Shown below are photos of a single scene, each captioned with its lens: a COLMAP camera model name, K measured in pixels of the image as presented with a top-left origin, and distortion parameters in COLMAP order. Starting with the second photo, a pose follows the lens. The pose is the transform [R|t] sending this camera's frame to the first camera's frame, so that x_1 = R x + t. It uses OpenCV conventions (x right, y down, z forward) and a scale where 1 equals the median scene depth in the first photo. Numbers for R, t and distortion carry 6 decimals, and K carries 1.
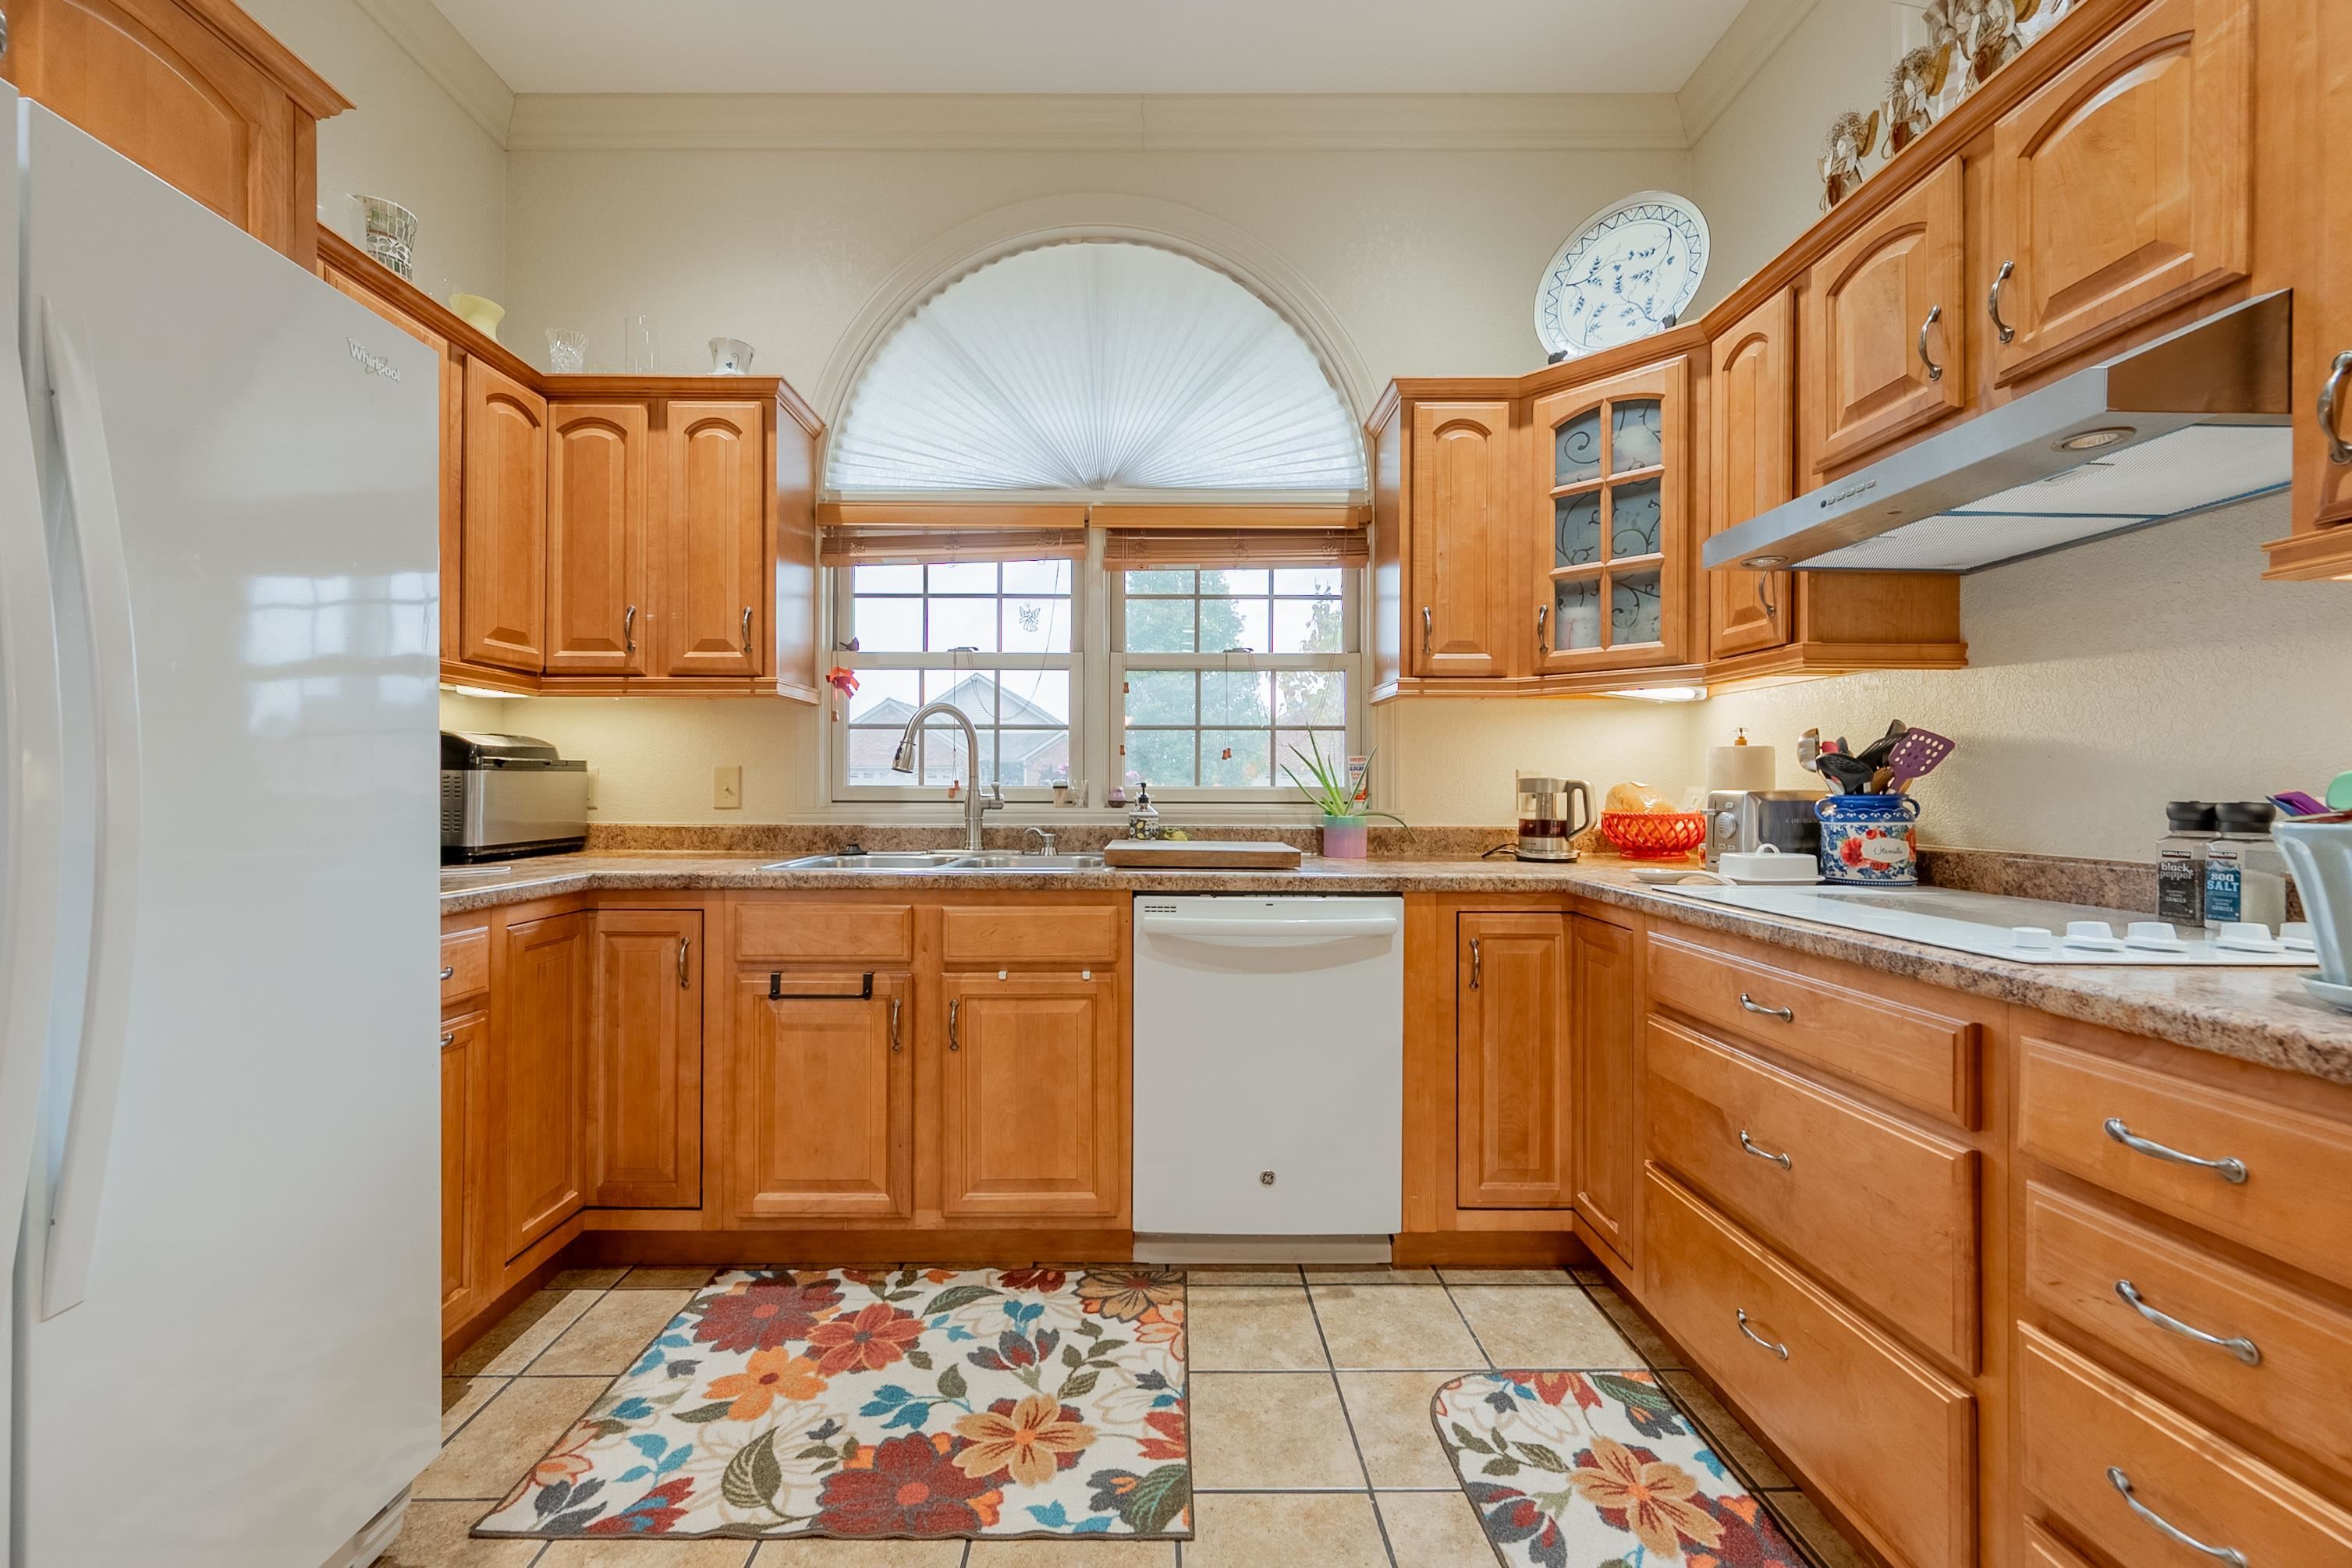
lens RADIAL K [[947.1, 0, 1159.7], [0, 947.1, 786.6], [0, 0, 1]] dist [-0.000312, 0.000665]
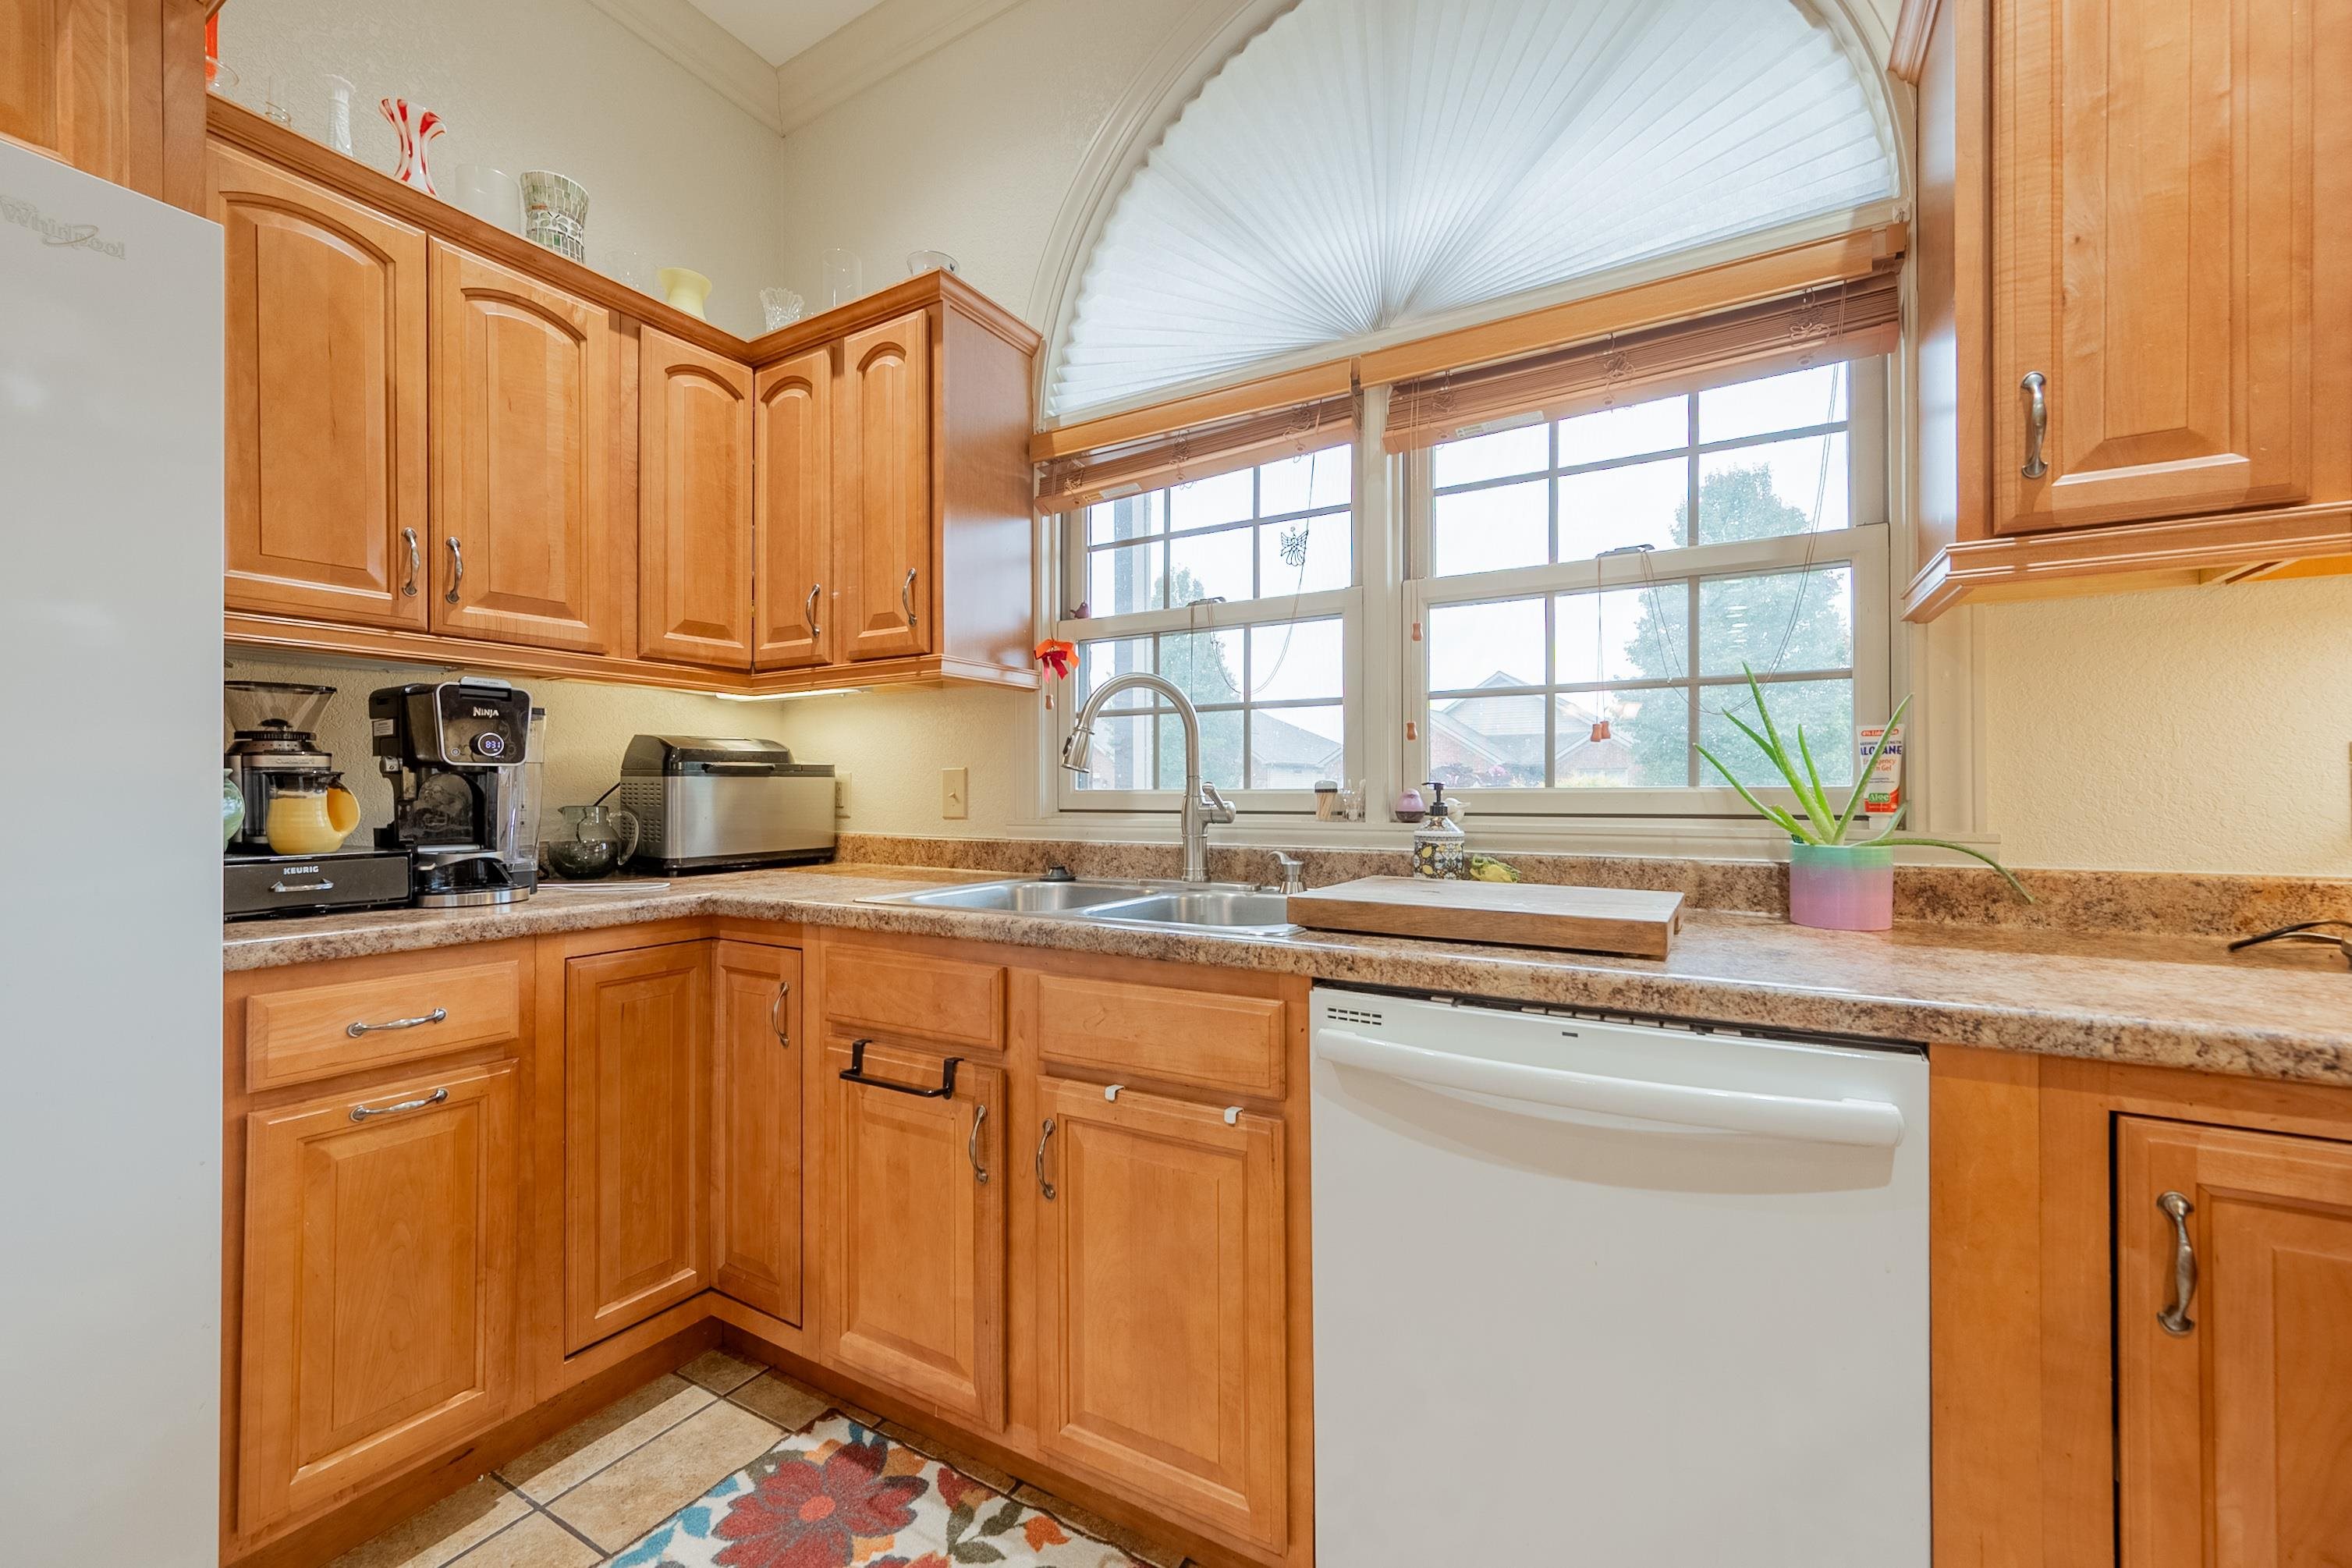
lens RADIAL K [[947.1, 0, 1174.1], [0, 947.1, 789.6], [0, 0, 1]] dist [-0.000312, 0.000665]
pose [[0.857815, -0.006600, -0.513916, 0.191287], [0.005886, 0.999978, -0.003018, 0.001798], [0.513925, -0.000436, 0.857835, 0.489607]]
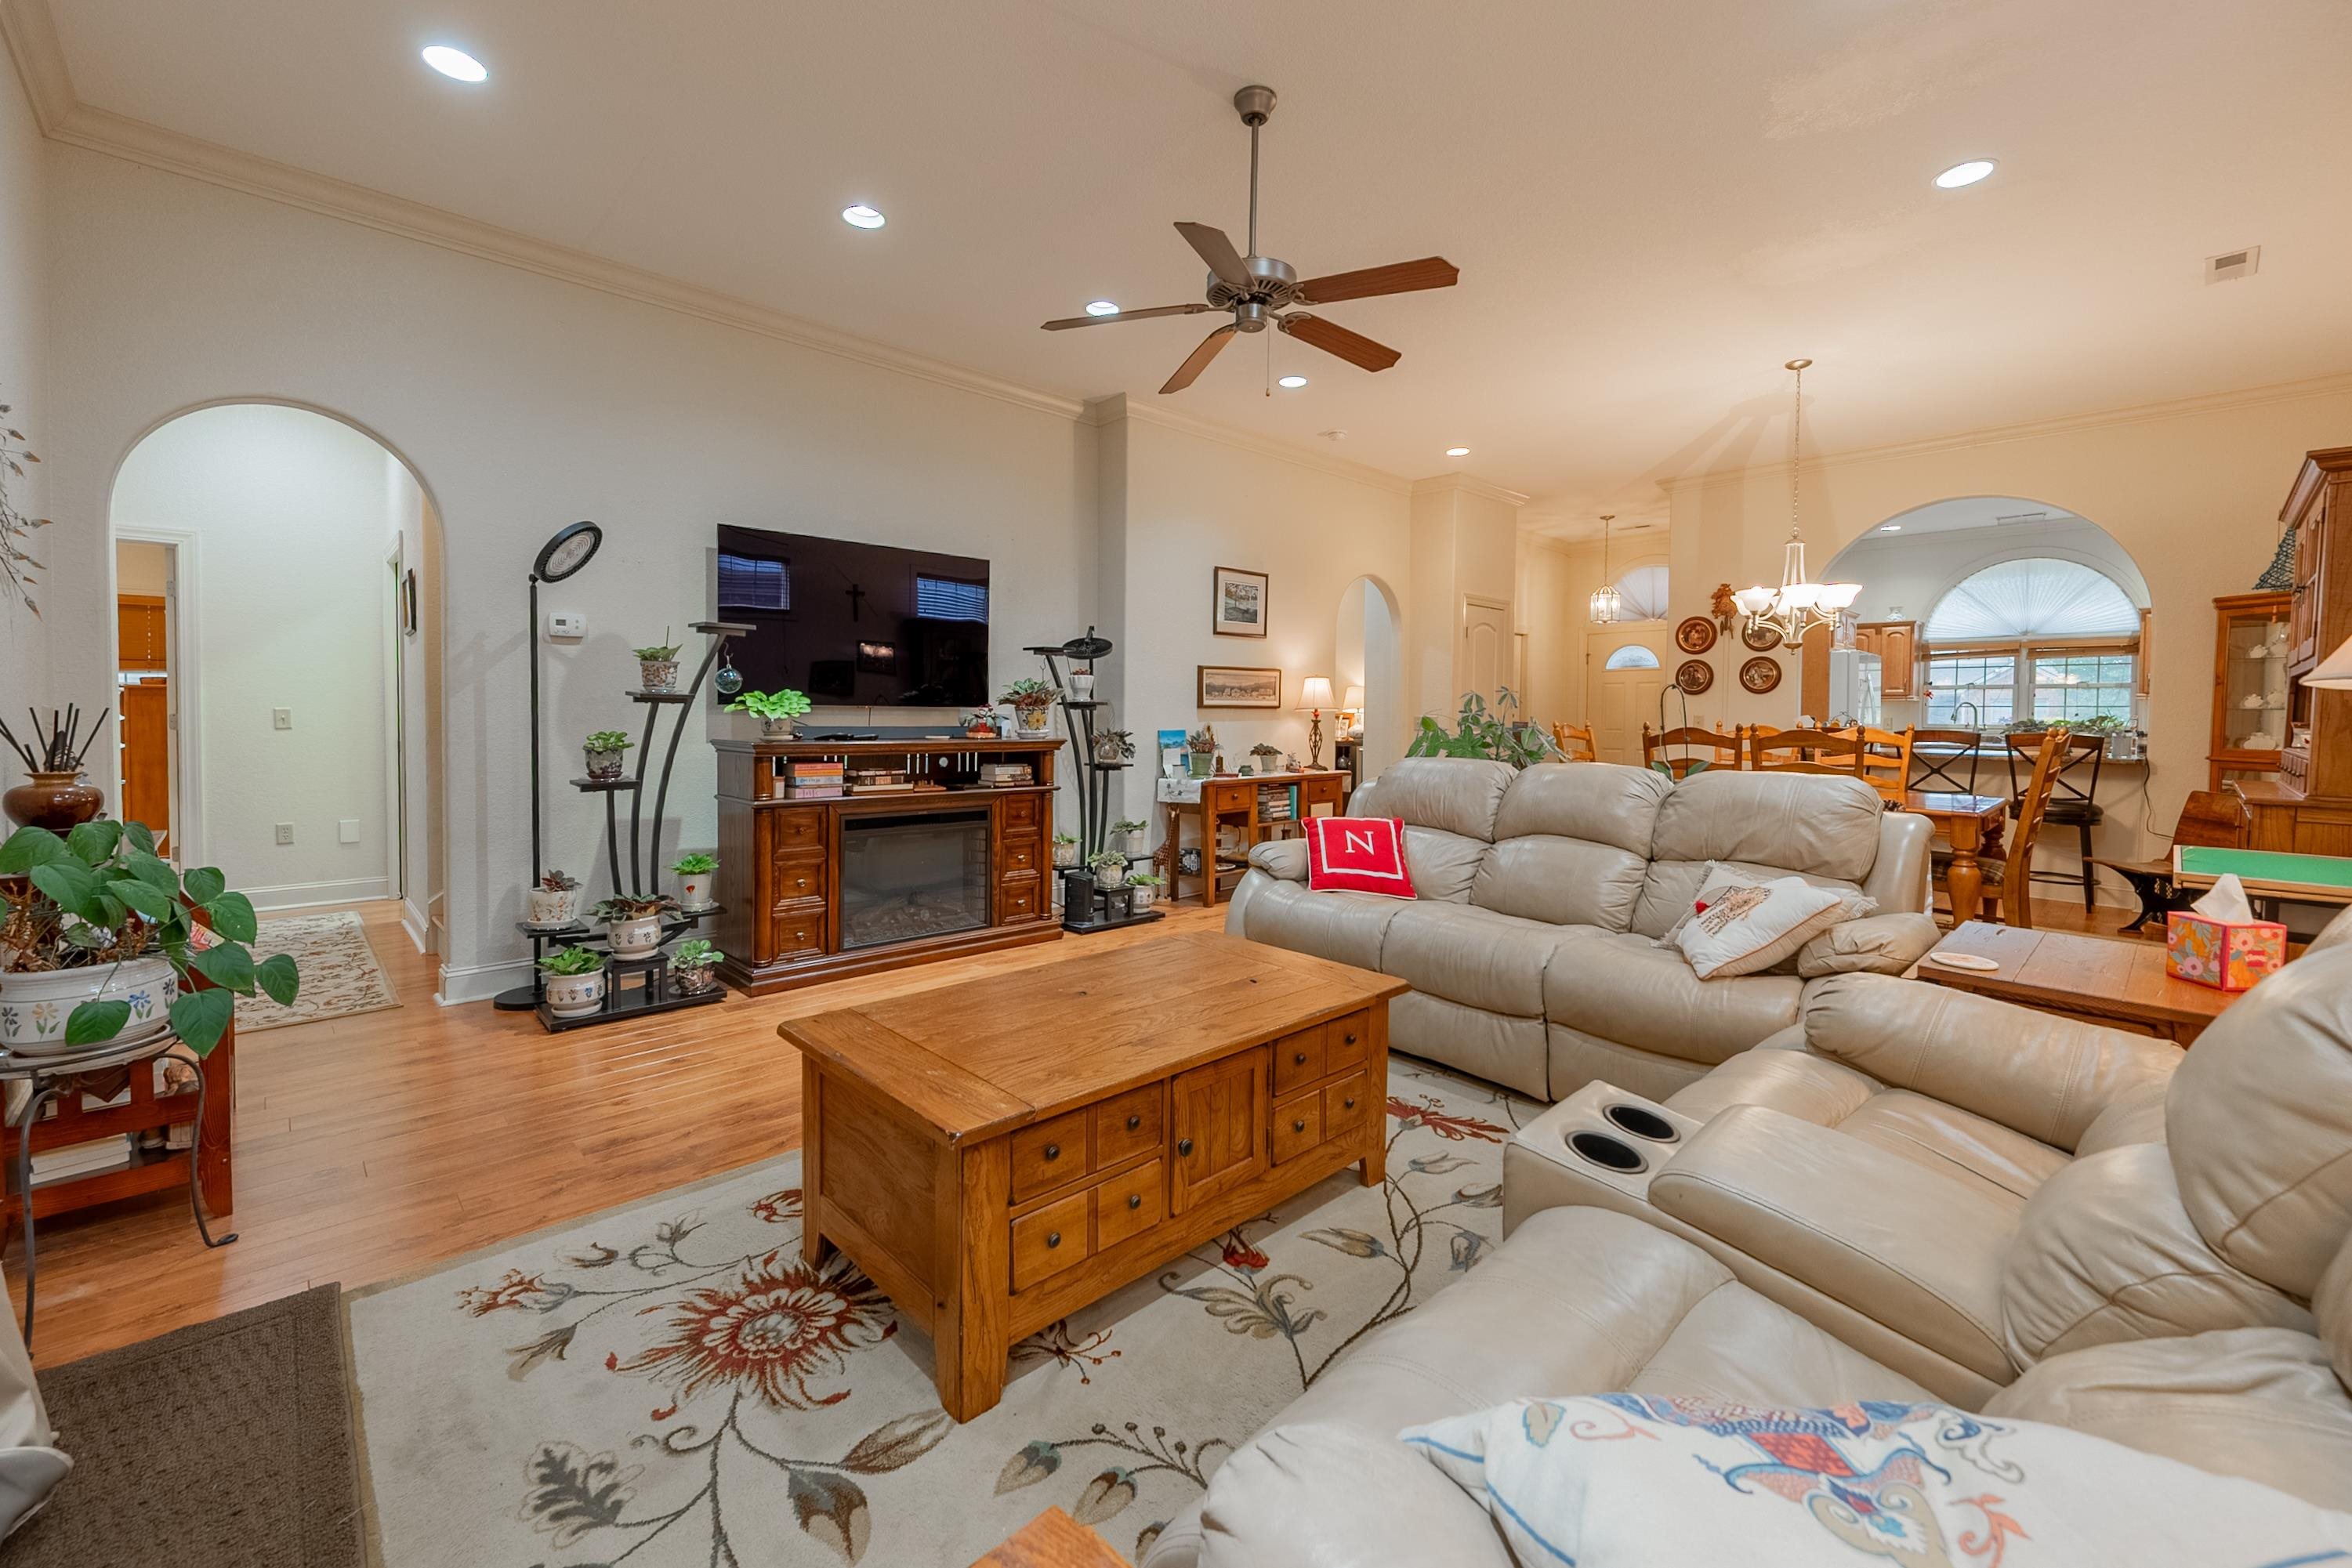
lens RADIAL K [[947.0, 0, 1152.0], [0, 947.0, 718.0], [0, 0, 1]] dist [-0.000312, 0.000665]
pose [[0.667834, 0.013555, -0.744187, 0.490667], [-0.004818, 0.999892, 0.013890, -0.074332], [0.744295, -0.005691, 0.667827, -4.673652]]
